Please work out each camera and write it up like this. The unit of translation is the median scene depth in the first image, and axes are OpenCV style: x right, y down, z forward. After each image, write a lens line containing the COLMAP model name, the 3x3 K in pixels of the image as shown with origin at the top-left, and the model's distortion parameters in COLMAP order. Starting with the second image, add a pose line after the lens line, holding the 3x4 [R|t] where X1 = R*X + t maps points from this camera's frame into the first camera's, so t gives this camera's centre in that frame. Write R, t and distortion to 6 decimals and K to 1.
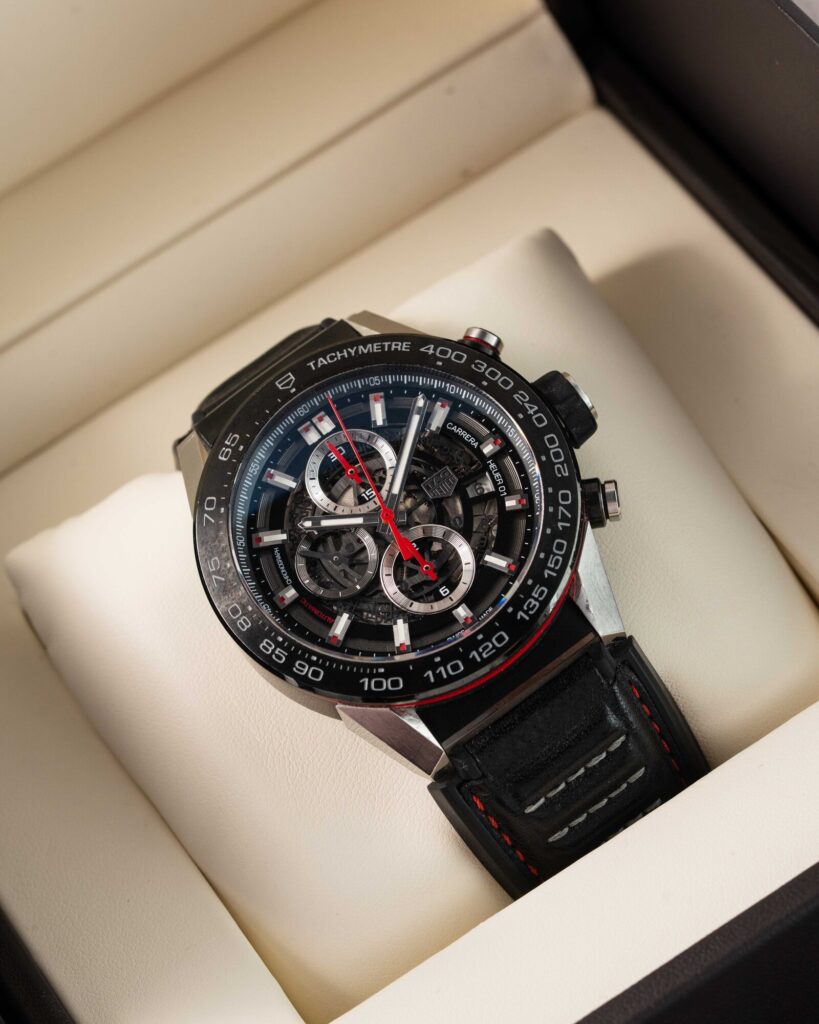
lens RADIAL K [[4309.4, 0, 409.5], [0, 4309.4, 512.0], [0, 0, 1]] dist [-0.044615, 2.145521]
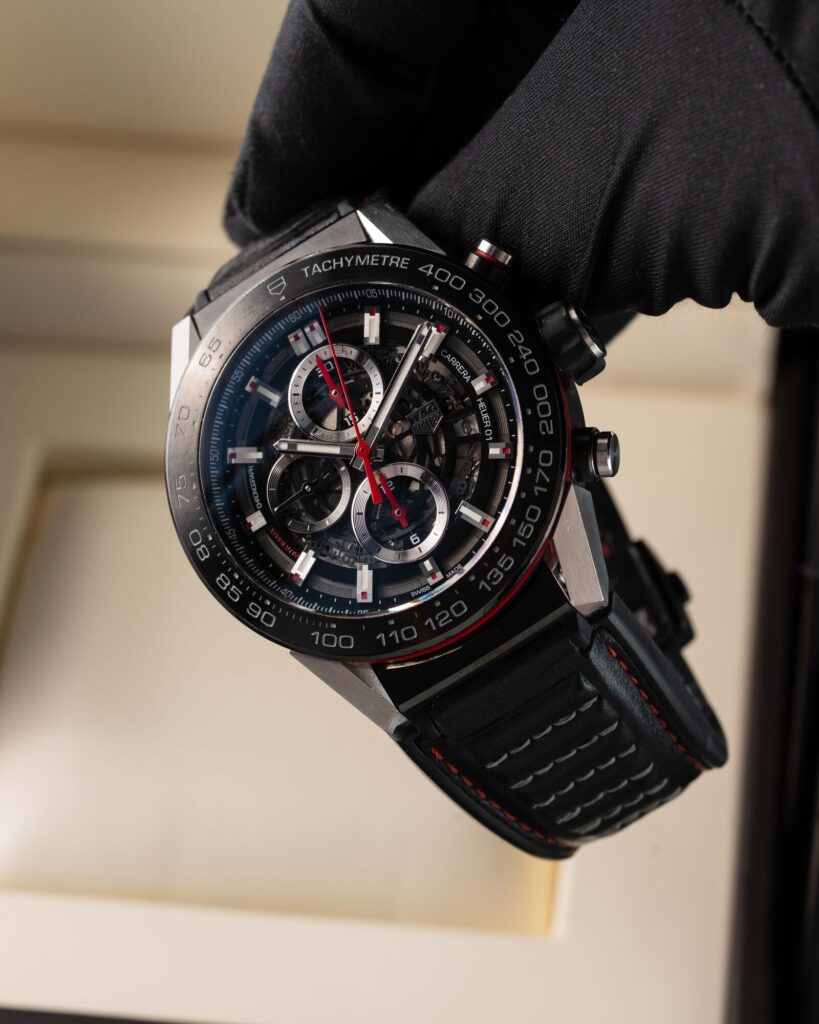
lens RADIAL K [[4309.4, 0, 409.5], [0, 4309.4, 512.0], [0, 0, 1]] dist [-0.044615, 2.145521]
pose [[0.980926, 0.103147, -0.164759, 0.160719], [-0.060347, 0.967313, 0.246299, -0.218116], [0.184779, -0.231658, 0.955087, 0.107007]]
